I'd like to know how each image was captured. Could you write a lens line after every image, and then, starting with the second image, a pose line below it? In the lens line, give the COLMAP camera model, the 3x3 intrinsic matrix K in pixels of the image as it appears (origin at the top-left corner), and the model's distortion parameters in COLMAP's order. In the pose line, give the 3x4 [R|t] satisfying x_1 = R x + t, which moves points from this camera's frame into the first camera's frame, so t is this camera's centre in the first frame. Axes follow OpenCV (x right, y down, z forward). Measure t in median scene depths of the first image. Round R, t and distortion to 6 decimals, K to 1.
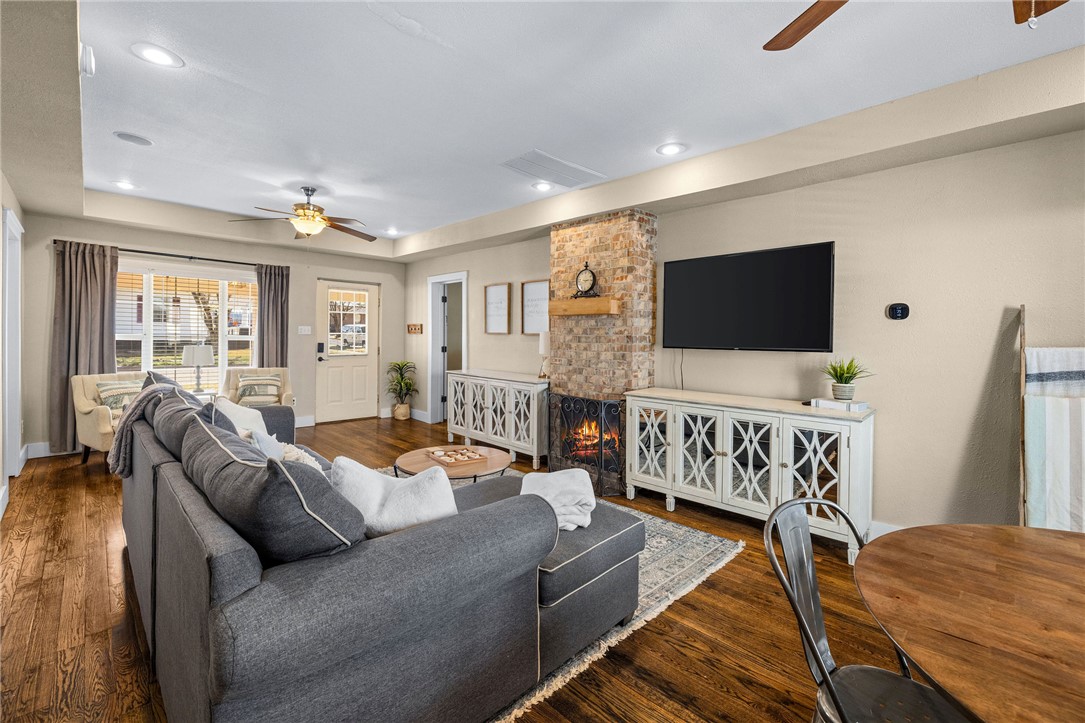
lens RADIAL K [[467.1, 0, 540.7], [0, 467.1, 343.5], [0, 0, 1]] dist [-0.000844, -0.000059]
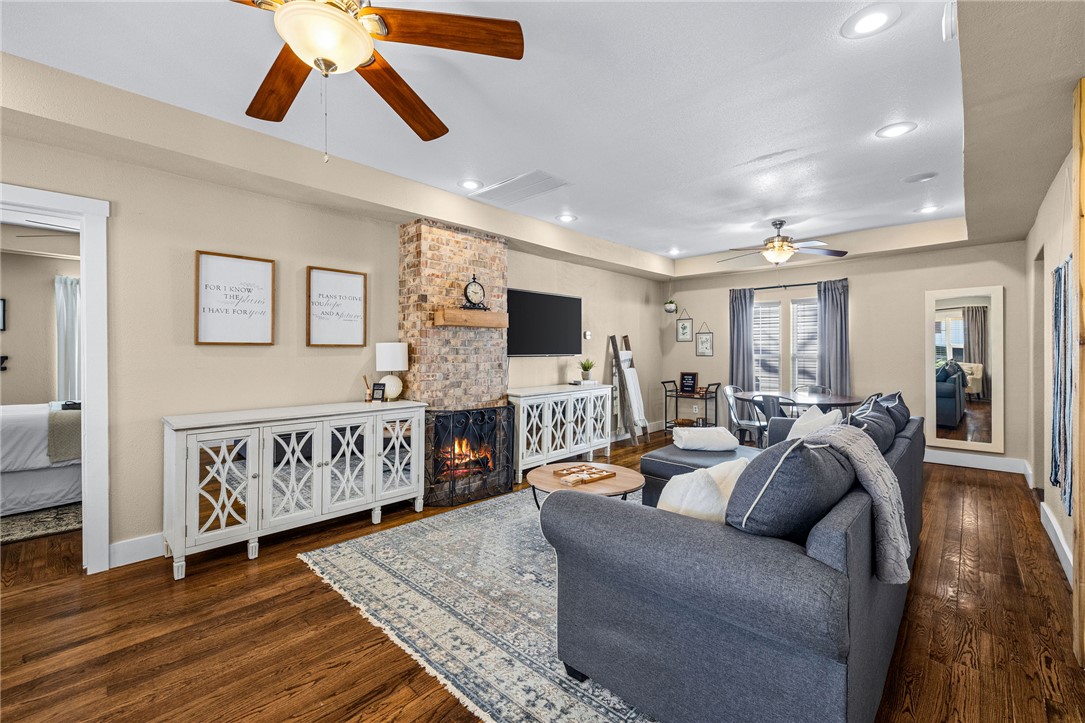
lens RADIAL K [[452.7, 0, 514.3], [0, 452.7, 353.2], [0, 0, 1]] dist [-0.001501, -0.000143]
pose [[-0.003249, -0.021651, 0.999760, -0.838067], [0.012059, 0.999692, 0.021688, -0.023667], [-0.999922, 0.012126, -0.002987, 0.875719]]
